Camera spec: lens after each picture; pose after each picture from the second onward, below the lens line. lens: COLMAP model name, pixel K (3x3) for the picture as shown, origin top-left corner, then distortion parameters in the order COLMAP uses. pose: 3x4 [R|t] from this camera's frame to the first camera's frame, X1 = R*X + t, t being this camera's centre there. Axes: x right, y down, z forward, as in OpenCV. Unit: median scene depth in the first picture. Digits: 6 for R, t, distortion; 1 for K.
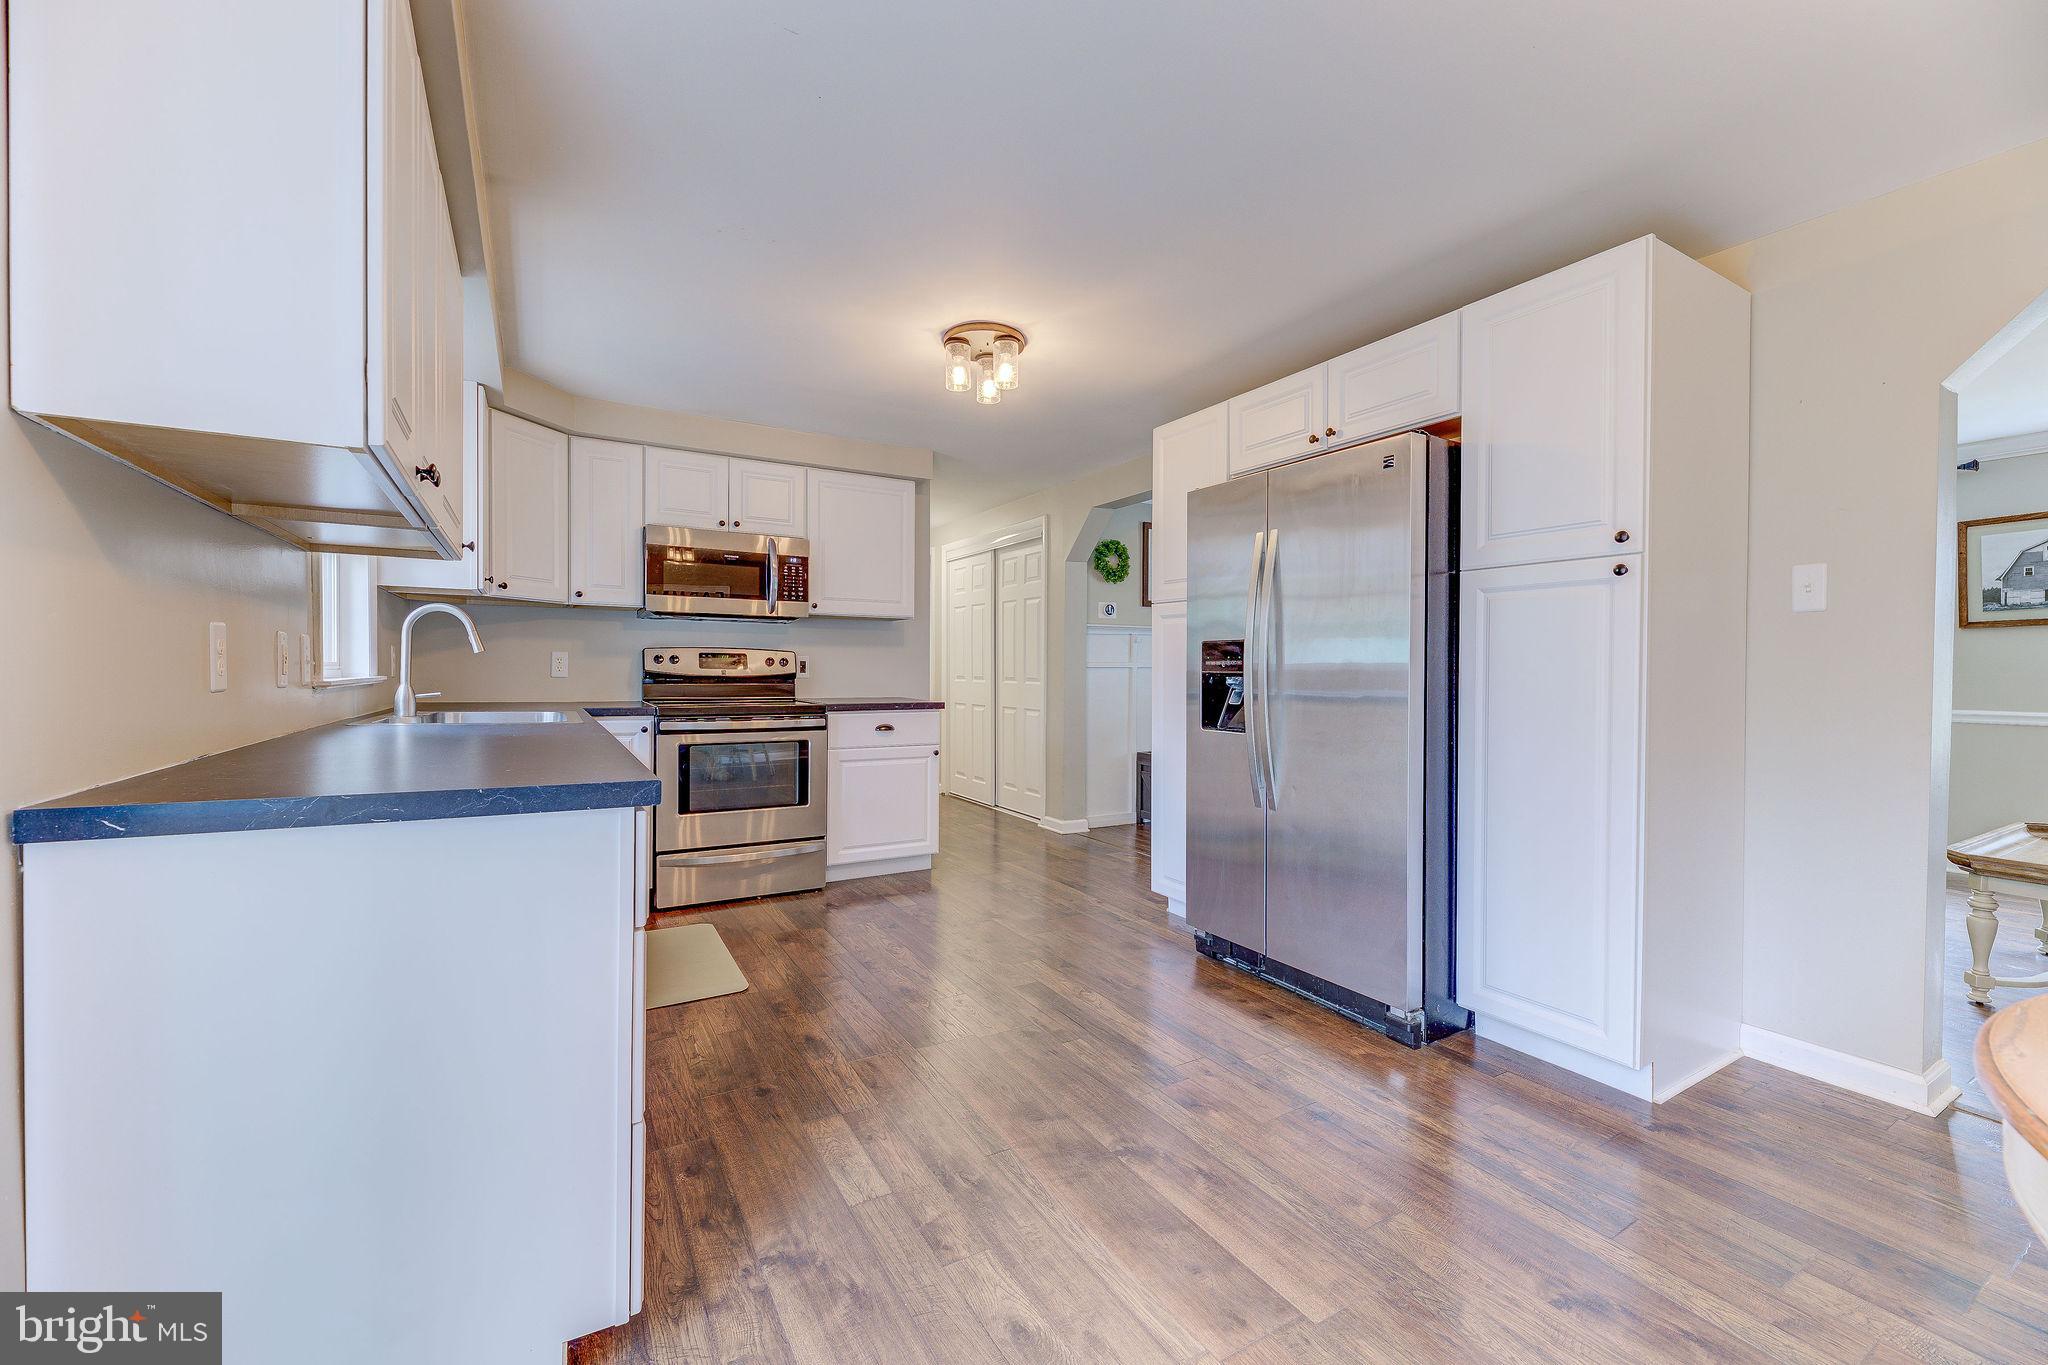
lens RADIAL K [[822.8, 0, 1016.6], [0, 822.8, 679.4], [0, 0, 1]] dist [0.007636, -0.000347]
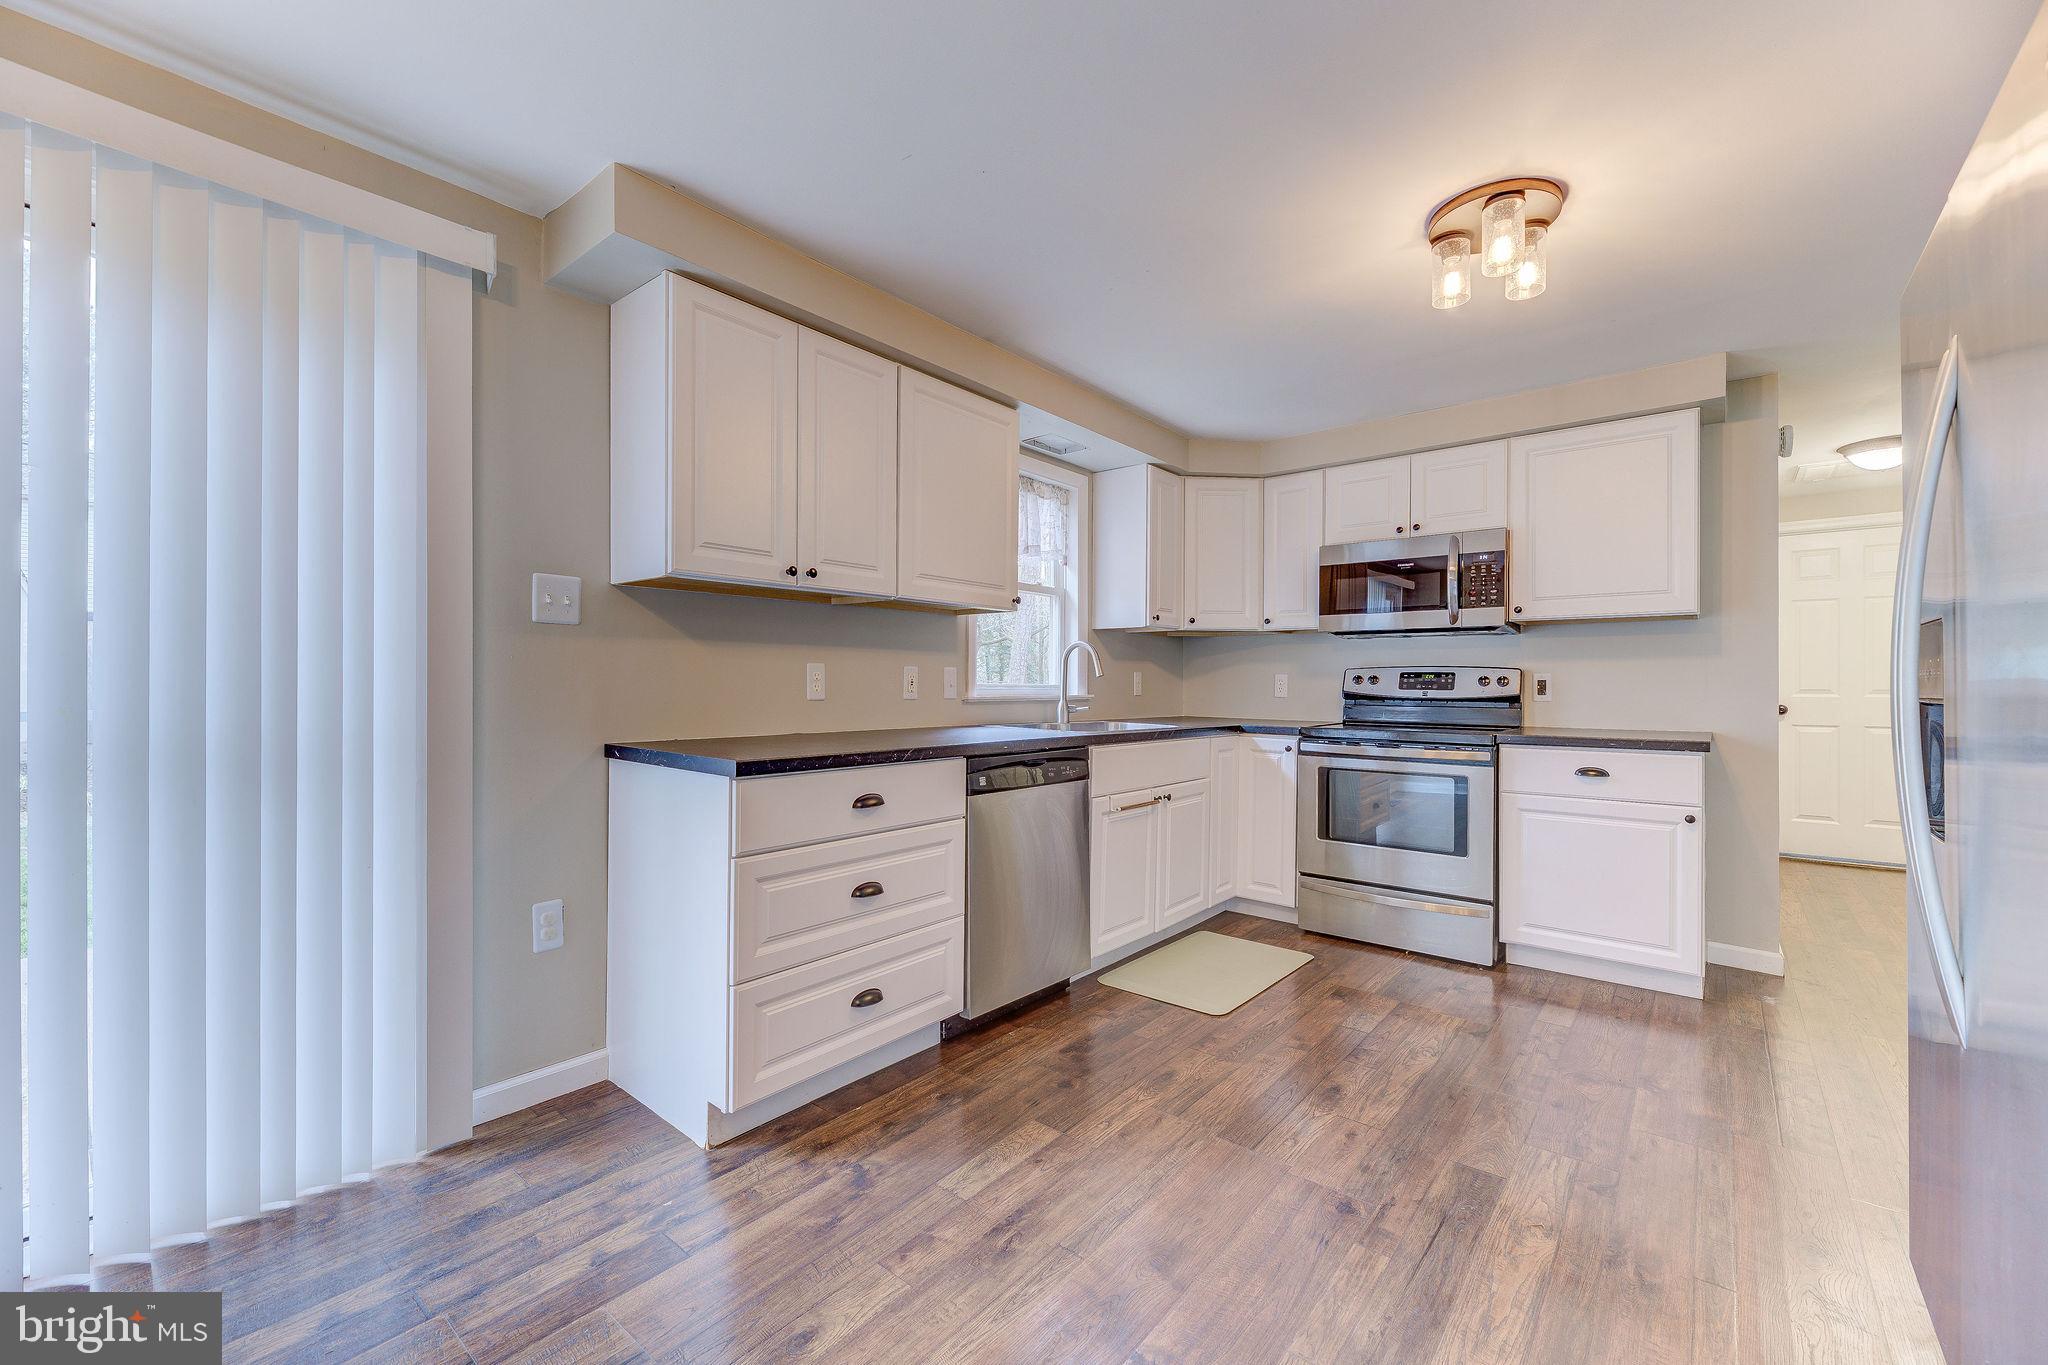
lens RADIAL K [[824.2, 0, 1019.7], [0, 824.2, 683.1], [0, 0, 1]] dist [0.008022, -0.003939]
pose [[0.344552, -0.008144, -0.938732, 0.347876], [-0.012692, 0.999831, -0.013333, -0.002573], [0.938681, 0.016508, 0.344391, 0.290375]]
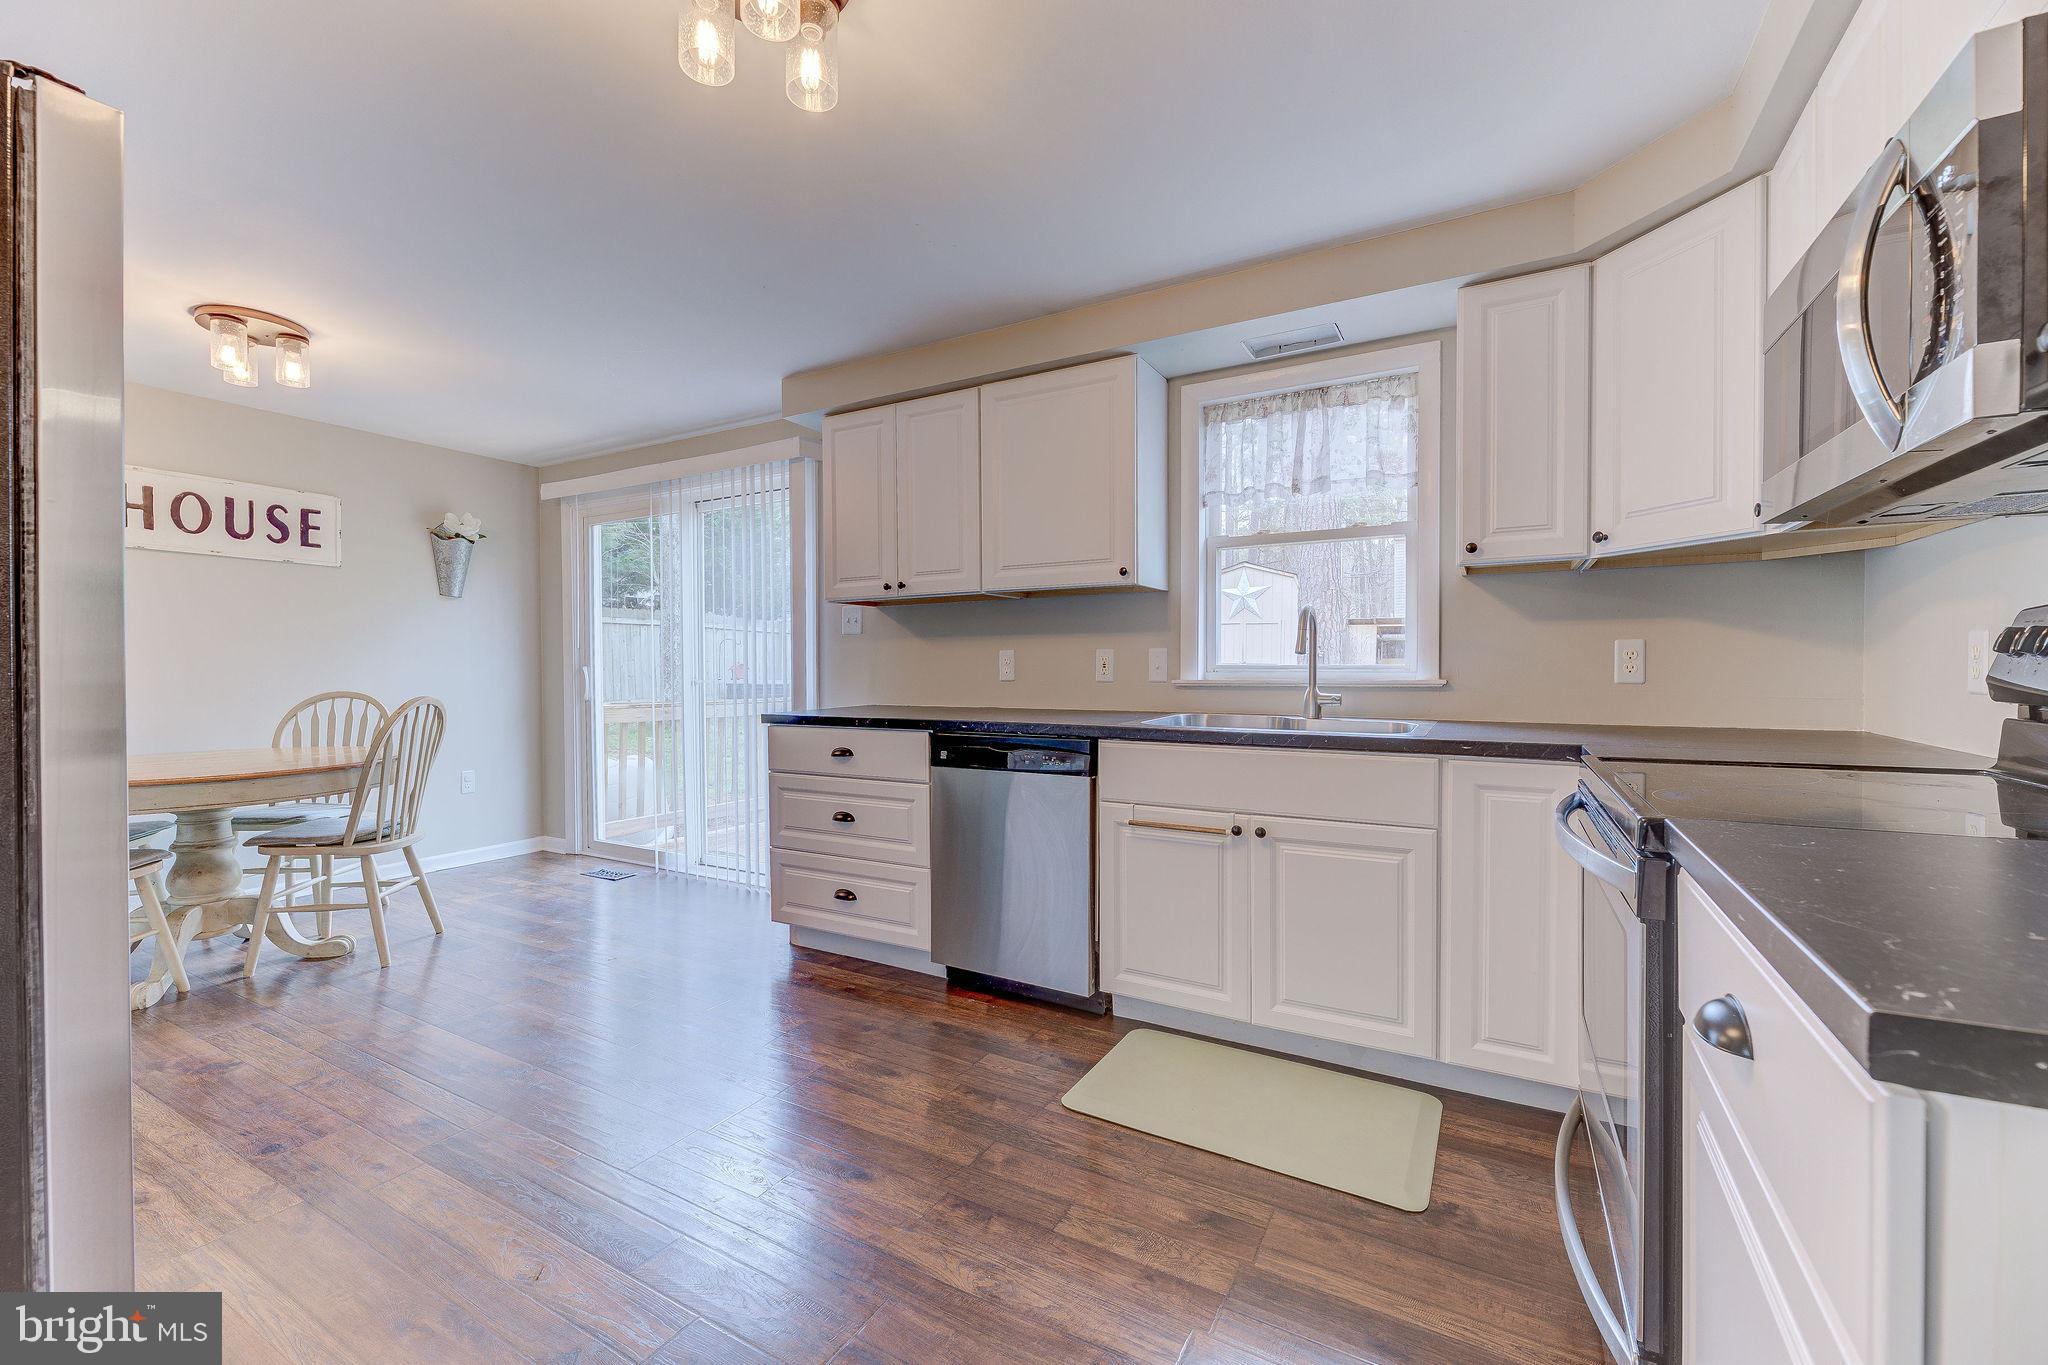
lens RADIAL K [[822.8, 0, 1016.6], [0, 822.8, 679.4], [0, 0, 1]] dist [0.007636, -0.000347]
pose [[-0.861792, 0.004250, -0.507244, 0.054909], [-0.007577, 0.999746, 0.021249, -0.014104], [0.507205, 0.022155, -0.861540, 1.082992]]
